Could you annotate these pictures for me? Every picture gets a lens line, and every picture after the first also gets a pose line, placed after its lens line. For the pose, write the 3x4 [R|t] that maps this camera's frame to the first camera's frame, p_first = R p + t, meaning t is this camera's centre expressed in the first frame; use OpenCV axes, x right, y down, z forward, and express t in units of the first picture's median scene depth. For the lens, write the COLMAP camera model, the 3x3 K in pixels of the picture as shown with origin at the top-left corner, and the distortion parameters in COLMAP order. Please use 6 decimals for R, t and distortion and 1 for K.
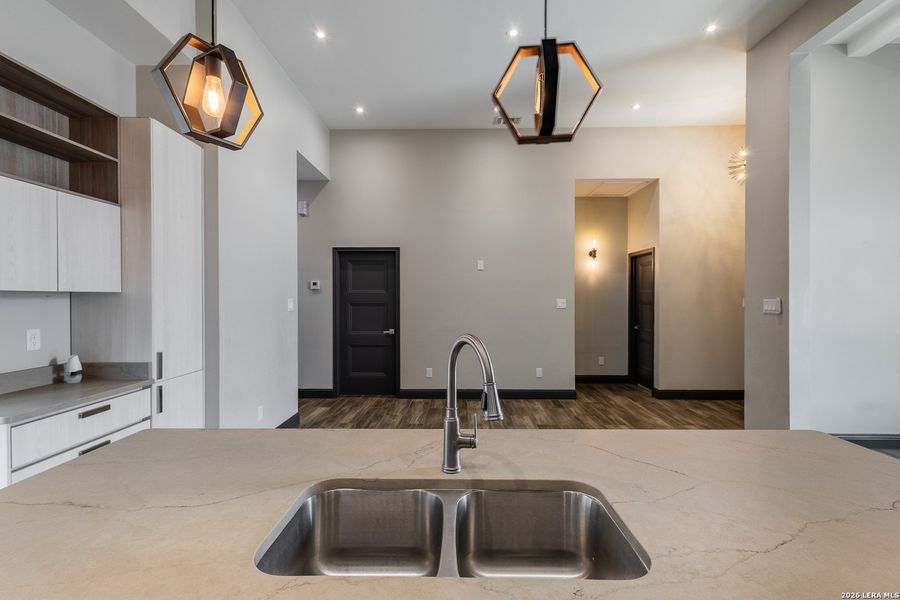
lens RADIAL K [[412.8, 0, 450.6], [0, 412.8, 300.6], [0, 0, 1]] dist [0.013072, -0.004103]
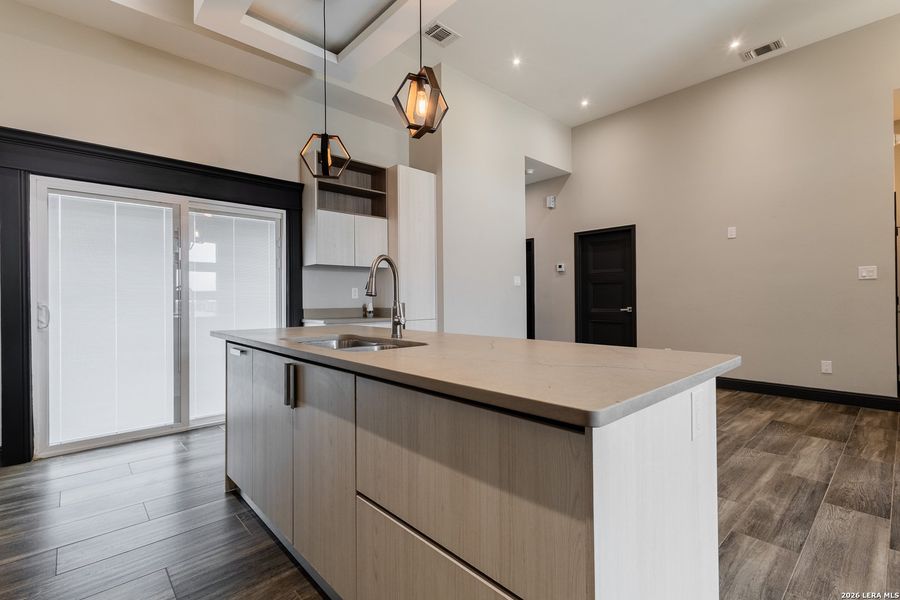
lens RADIAL K [[412.8, 0, 447.9], [0, 412.8, 294.5], [0, 0, 1]] dist [0.013072, -0.004103]
pose [[0.690970, -0.010075, -0.722813, 0.344121], [0.002456, 0.999930, -0.011589, 0.060818], [0.722879, 0.006232, 0.690946, -0.013718]]
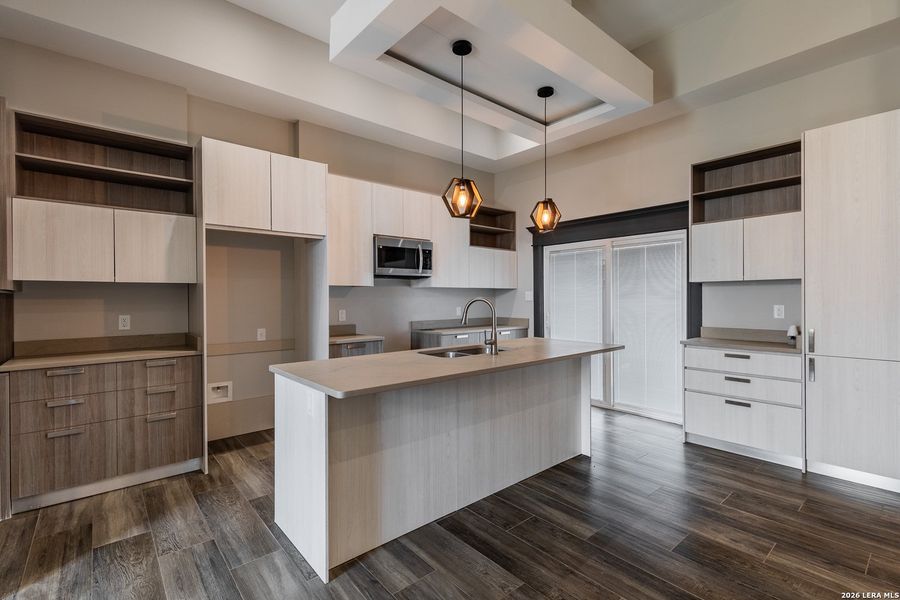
lens RADIAL K [[412.8, 0, 451.0], [0, 412.8, 300.2], [0, 0, 1]] dist [0.013072, -0.004103]
pose [[-0.745203, 0.007816, -0.666792, 0.445647], [0.002598, 0.999958, 0.008819, 0.016839], [0.666832, 0.004839, -0.745192, 0.647562]]
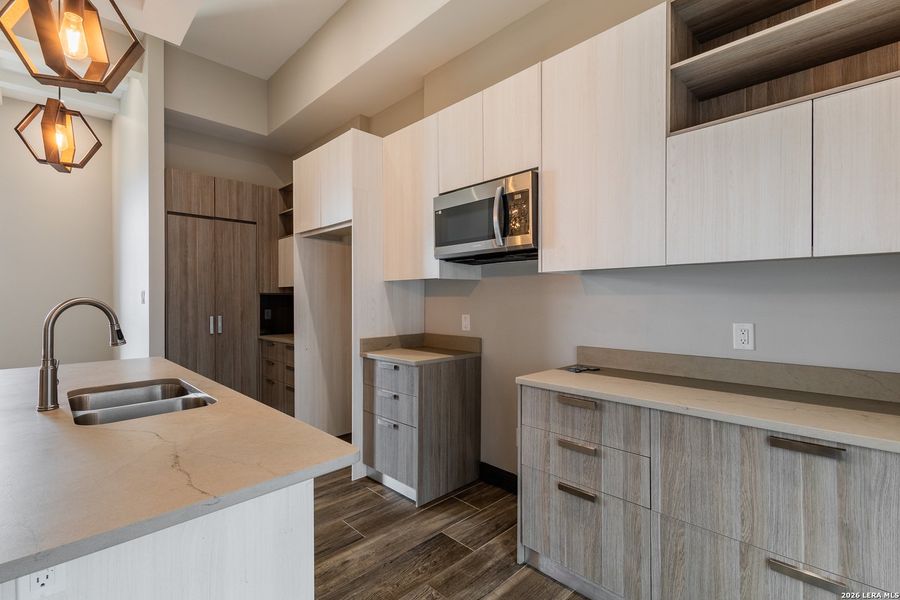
lens RADIAL K [[412.8, 0, 454.9], [0, 412.8, 302.4], [0, 0, 1]] dist [0.013072, -0.004103]
pose [[-0.712489, -0.003953, 0.701672, -0.431887], [0.004653, 0.999936, 0.010357, 0.020863], [-0.701668, 0.010644, -0.712425, 0.249539]]
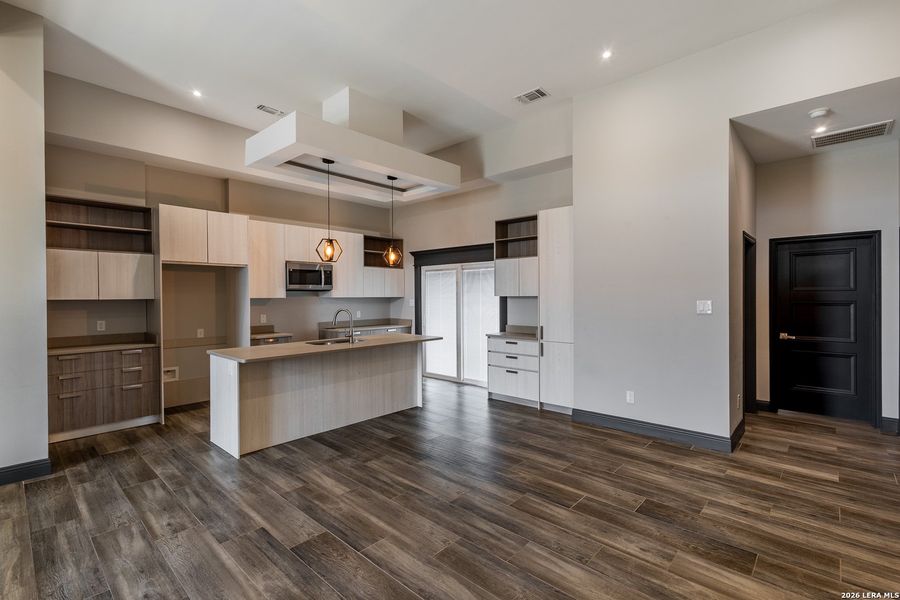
lens RADIAL K [[412.8, 0, 451.2], [0, 412.8, 301.4], [0, 0, 1]] dist [0.013072, -0.004103]
pose [[-0.660140, 0.014401, -0.751005, 0.585858], [0.001918, 0.999845, 0.017487, -0.016231], [0.751140, 0.010103, -0.660065, 1.076216]]
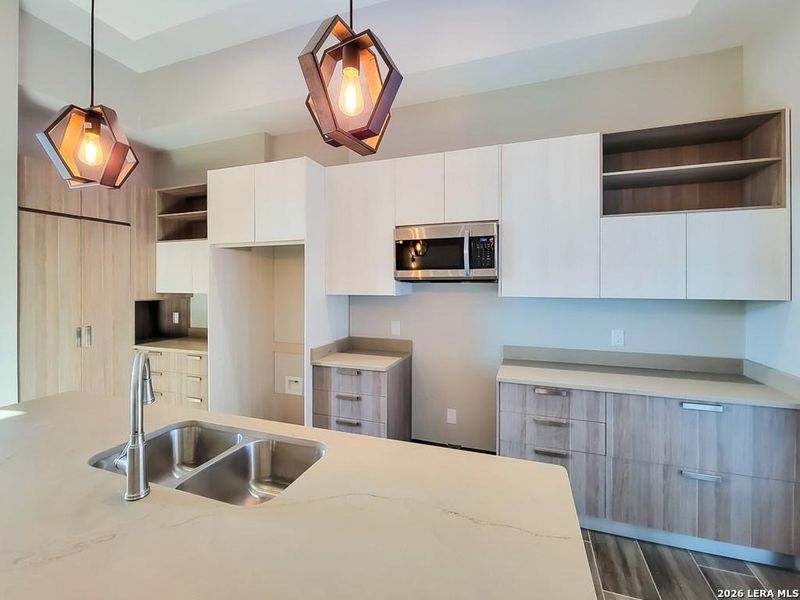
lens RADIAL K [[342.0, 0, 376.6], [0, 342.0, 283.6], [0, 0, 1]] dist [0.000099, -0.001411]
pose [[-0.945872, -0.000305, 0.324539, -0.178198], [0.004549, 0.999889, 0.014196, -0.033874], [-0.324508, 0.014904, -0.945766, 0.403132]]
